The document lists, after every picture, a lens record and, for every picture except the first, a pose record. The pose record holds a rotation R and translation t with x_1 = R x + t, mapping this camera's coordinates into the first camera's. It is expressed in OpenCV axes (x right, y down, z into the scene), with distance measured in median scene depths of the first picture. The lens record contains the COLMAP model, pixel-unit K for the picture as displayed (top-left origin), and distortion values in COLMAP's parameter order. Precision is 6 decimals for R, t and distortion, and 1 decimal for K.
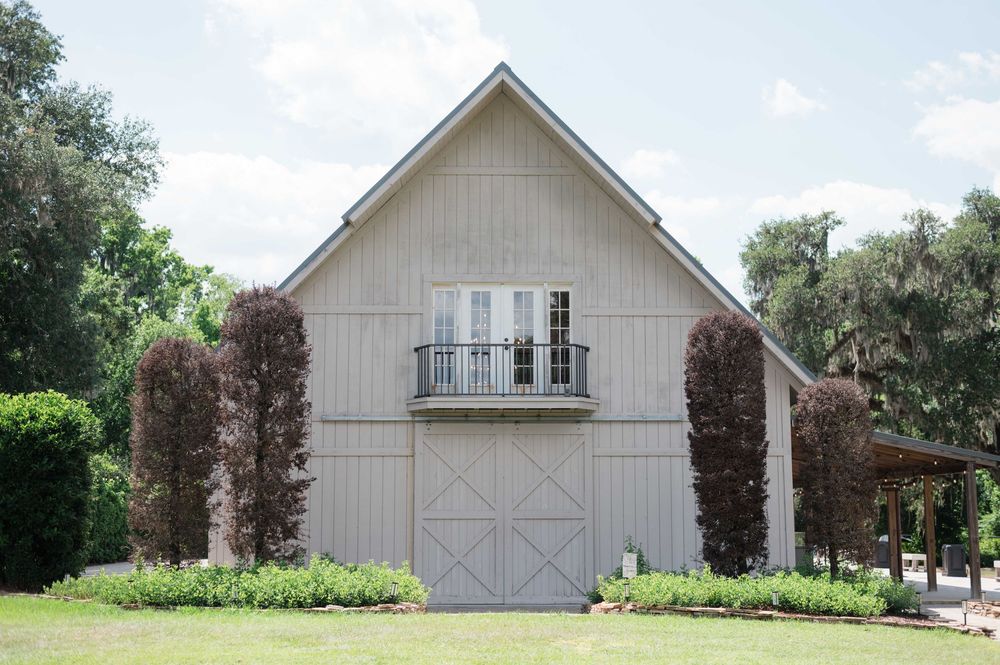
lens RADIAL K [[1657.9, 0, 517.6], [0, 1657.9, 295.8], [0, 0, 1]] dist [0.005745, -0.018388]
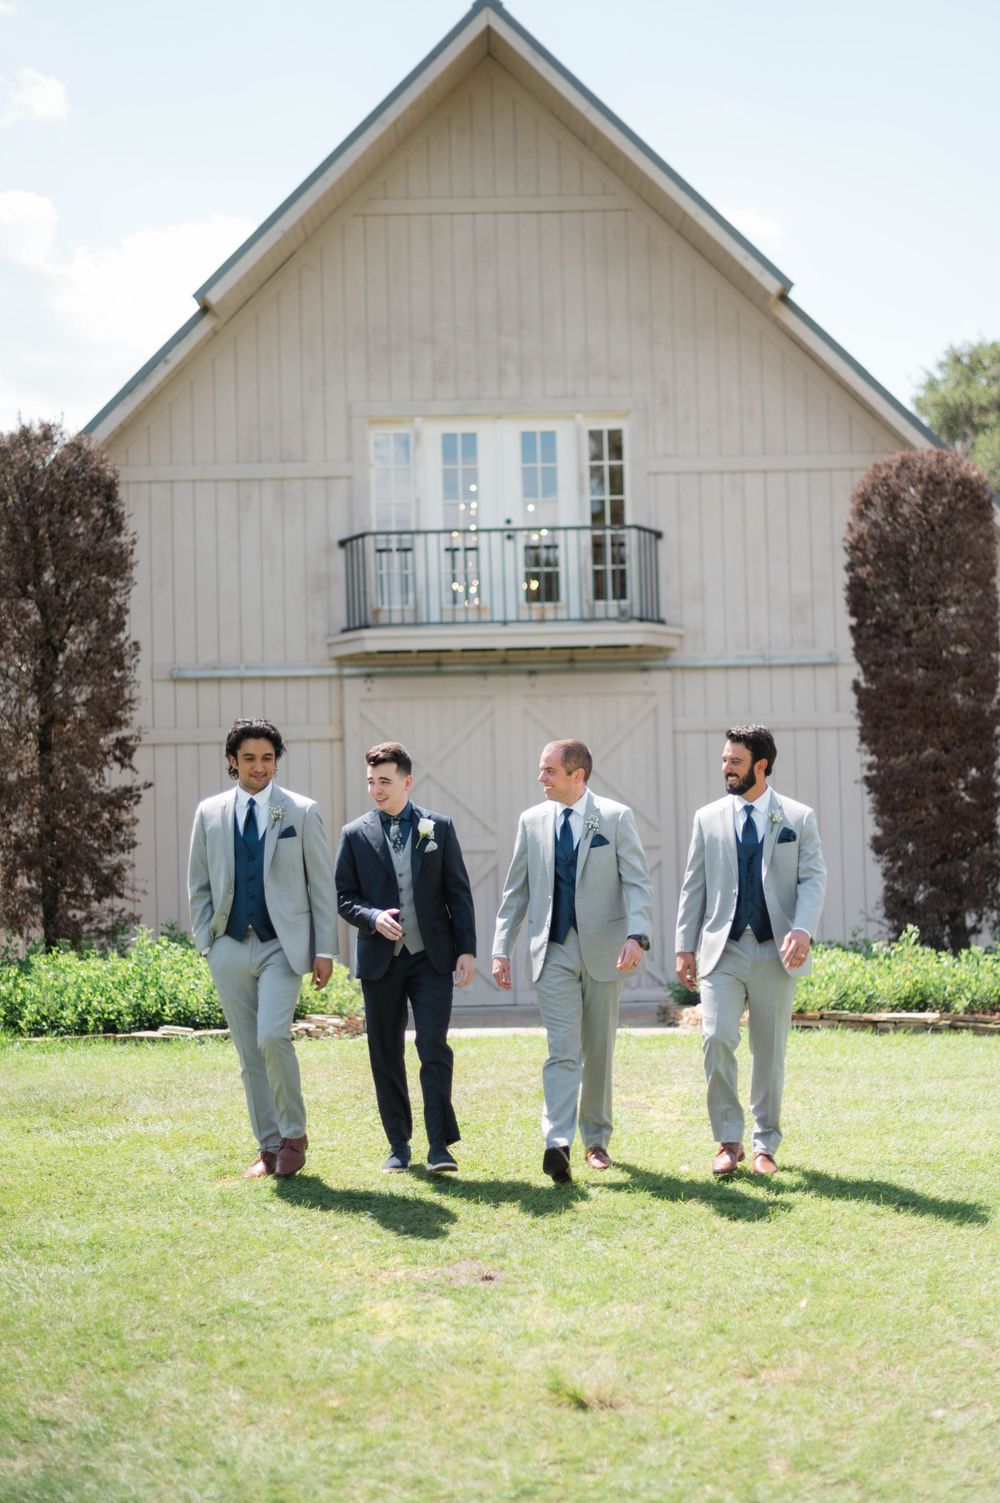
lens RADIAL K [[2491.9, 0, 500.0], [0, 2491.9, 751.5], [0, 0, 1]] dist [0.005745, -0.018388]
pose [[0.999446, -0.024391, -0.022659, 0.007119], [0.026424, 0.995198, 0.094250, 0.025017], [0.020251, -0.094796, 0.995291, 0.189471]]
